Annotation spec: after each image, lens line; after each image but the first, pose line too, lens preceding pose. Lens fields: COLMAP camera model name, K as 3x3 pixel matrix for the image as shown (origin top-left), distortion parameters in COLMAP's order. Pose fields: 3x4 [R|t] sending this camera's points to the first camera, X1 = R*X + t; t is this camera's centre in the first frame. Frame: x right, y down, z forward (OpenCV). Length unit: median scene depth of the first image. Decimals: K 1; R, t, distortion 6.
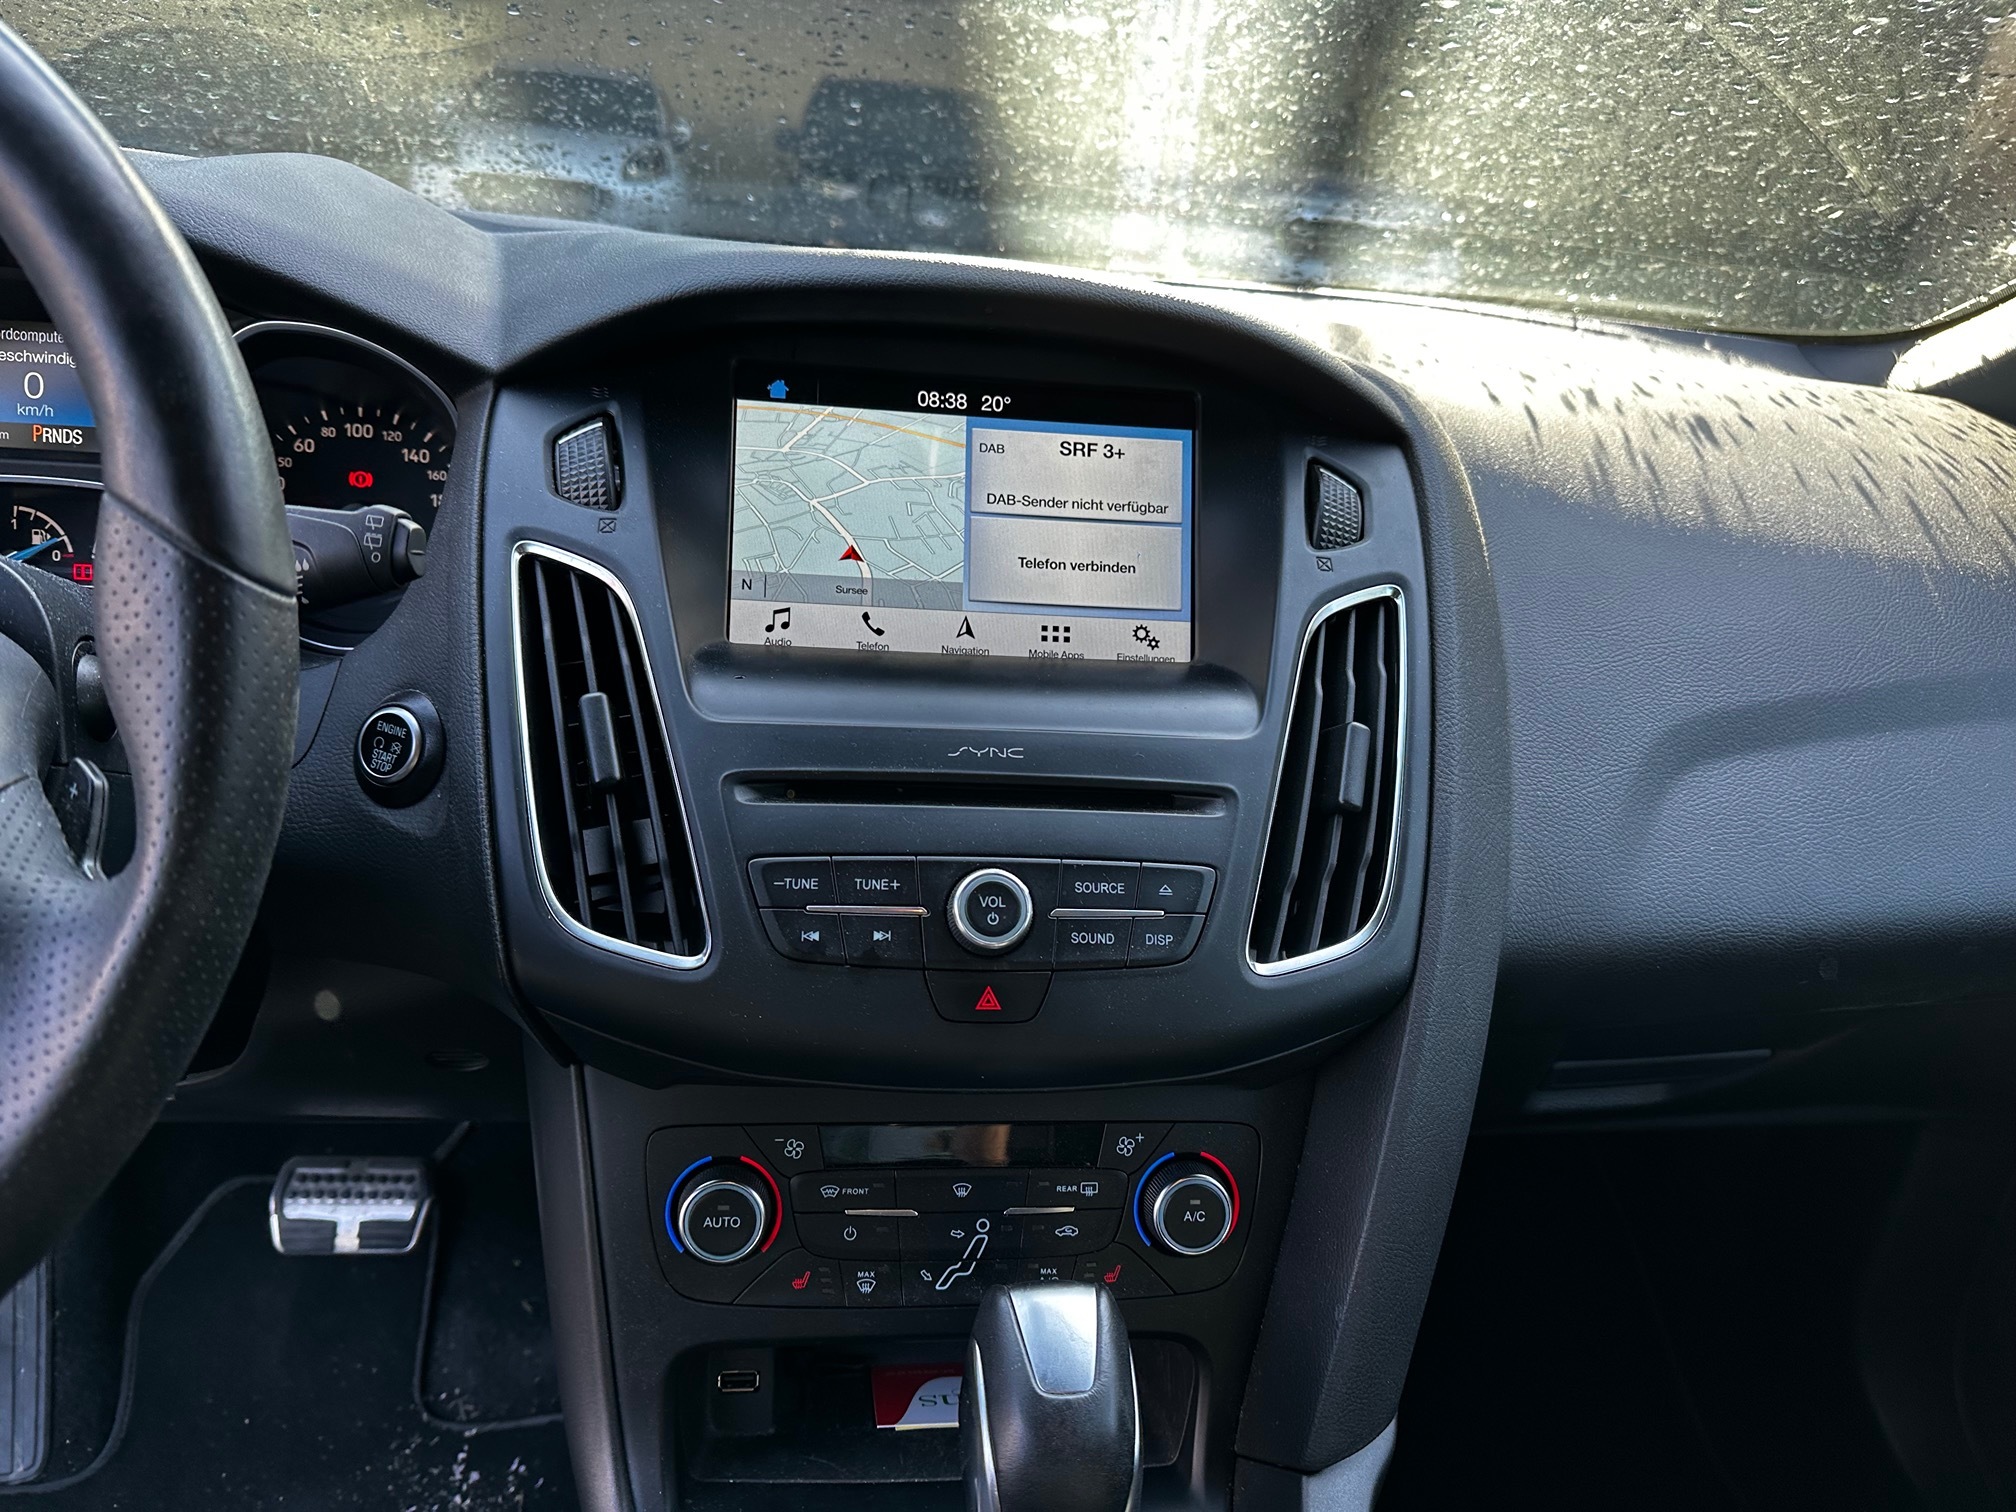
lens RADIAL K [[1412.2, 0, 989.7], [0, 1412.2, 785.9], [0, 0, 1]] dist [0.100972, -0.143010]
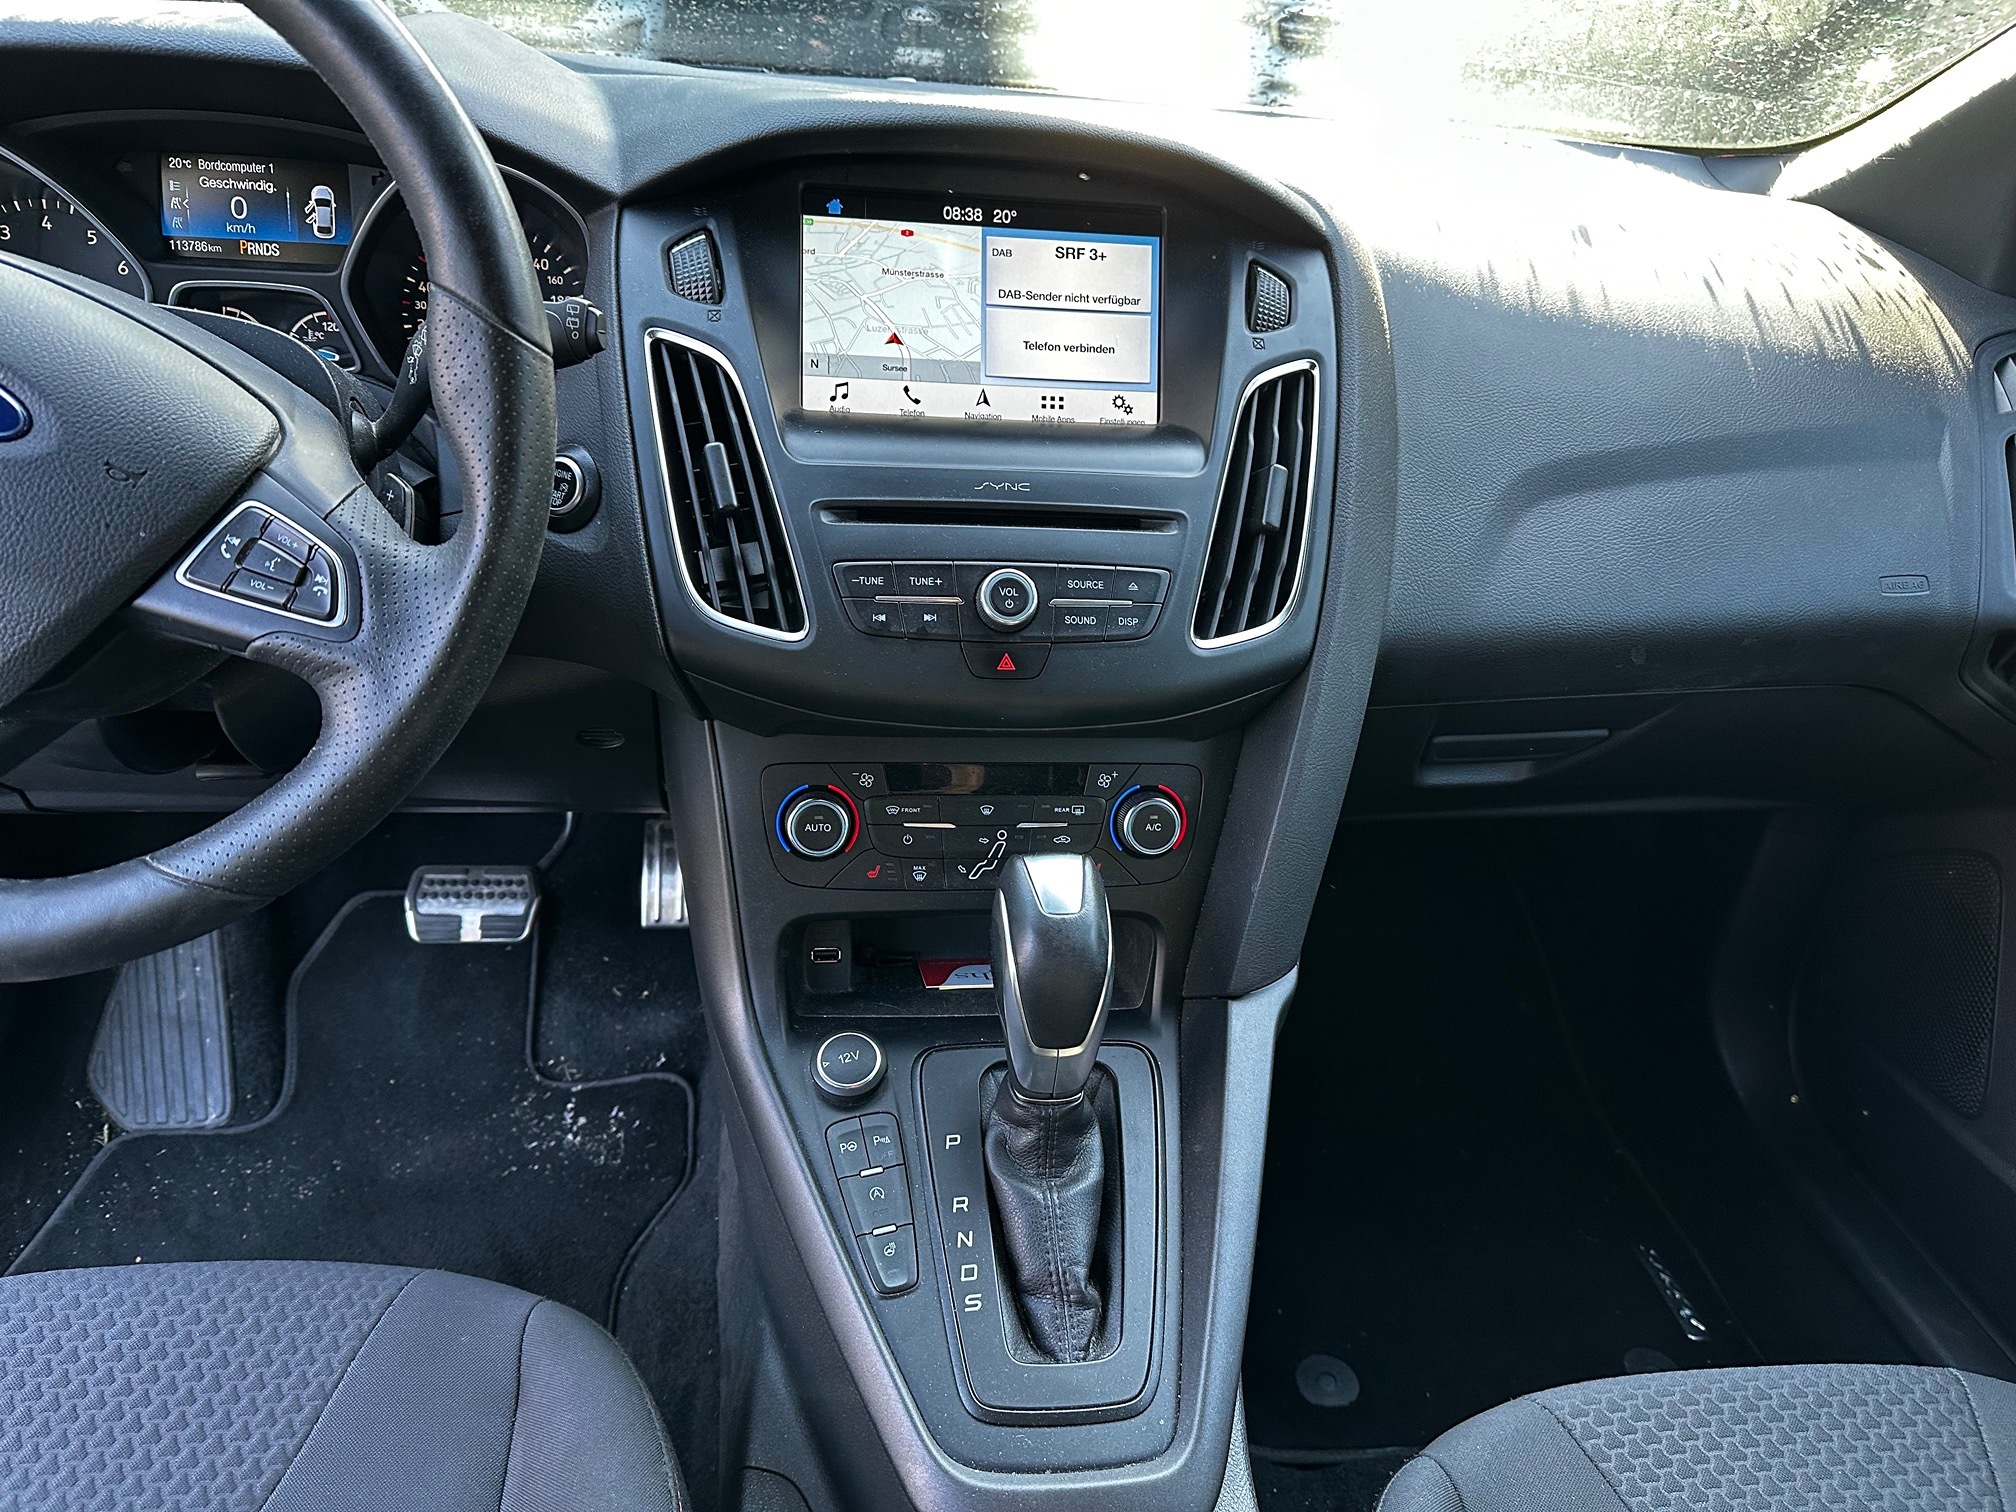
lens RADIAL K [[1424.0, 0, 992.2], [0, 1424.0, 762.6], [0, 0, 1]] dist [0.101199, -0.149133]
pose [[0.999931, -0.009457, 0.007018, -0.020961], [0.008677, 0.994551, 0.103890, 0.083585], [-0.007963, -0.103822, 0.994564, -0.337186]]
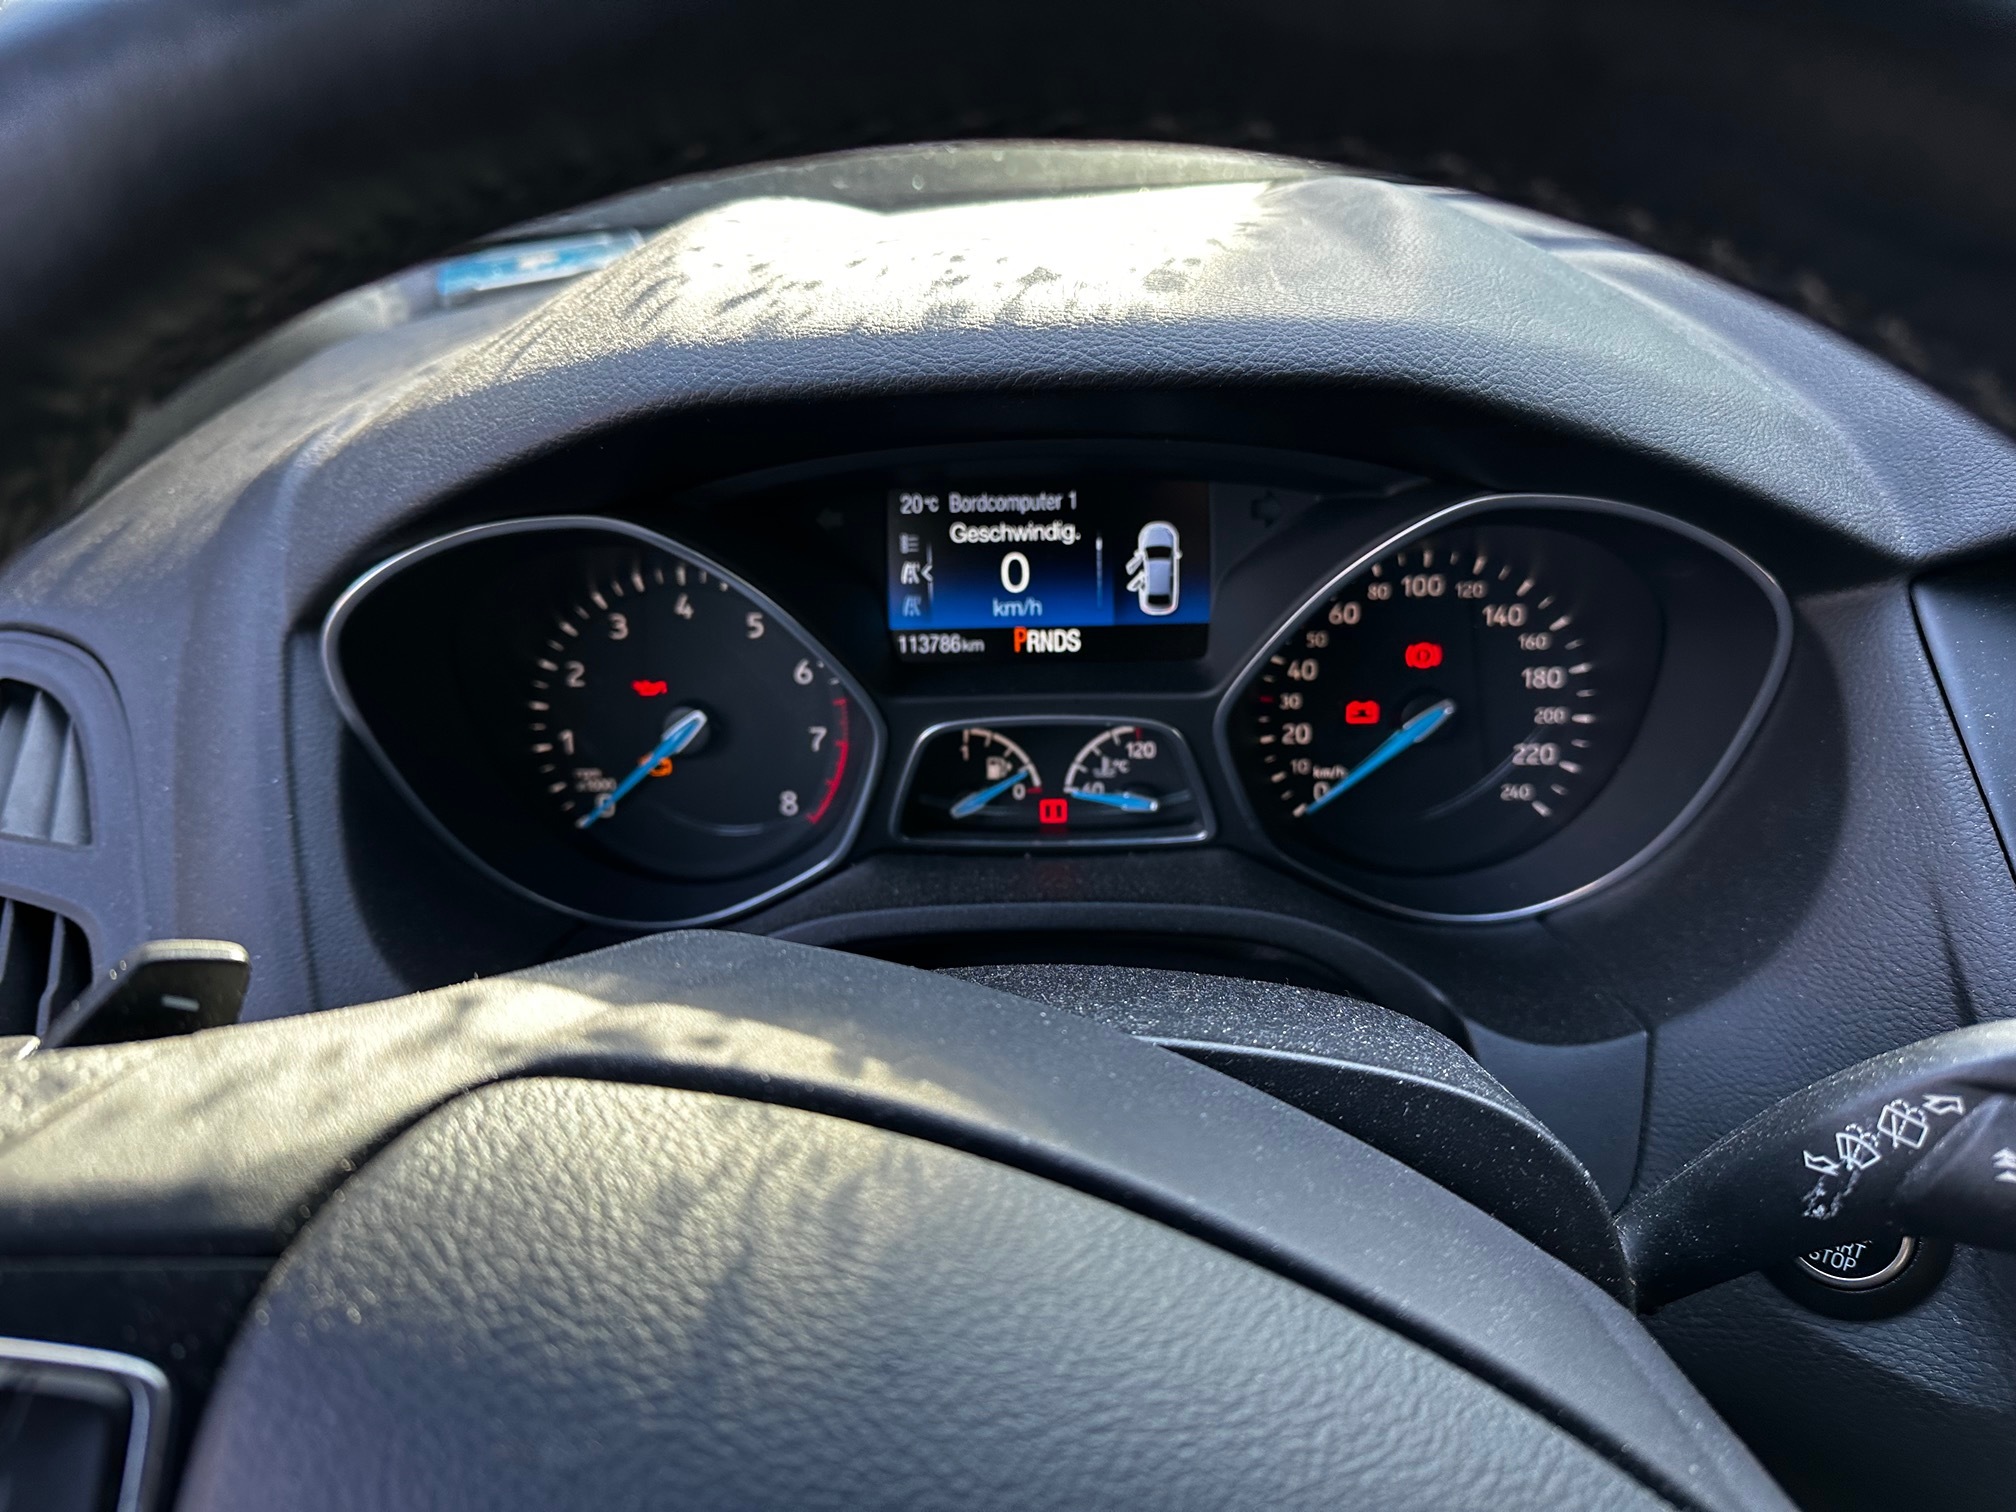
lens RADIAL K [[1427.1, 0, 1008.0], [0, 1427.1, 756.0], [0, 0, 1]] dist [0.103519, -0.133314]
pose [[0.983431, -0.033472, -0.178168, -0.584475], [0.047089, 0.996238, 0.072755, -0.257016], [0.175062, -0.079940, 0.981307, 0.324291]]
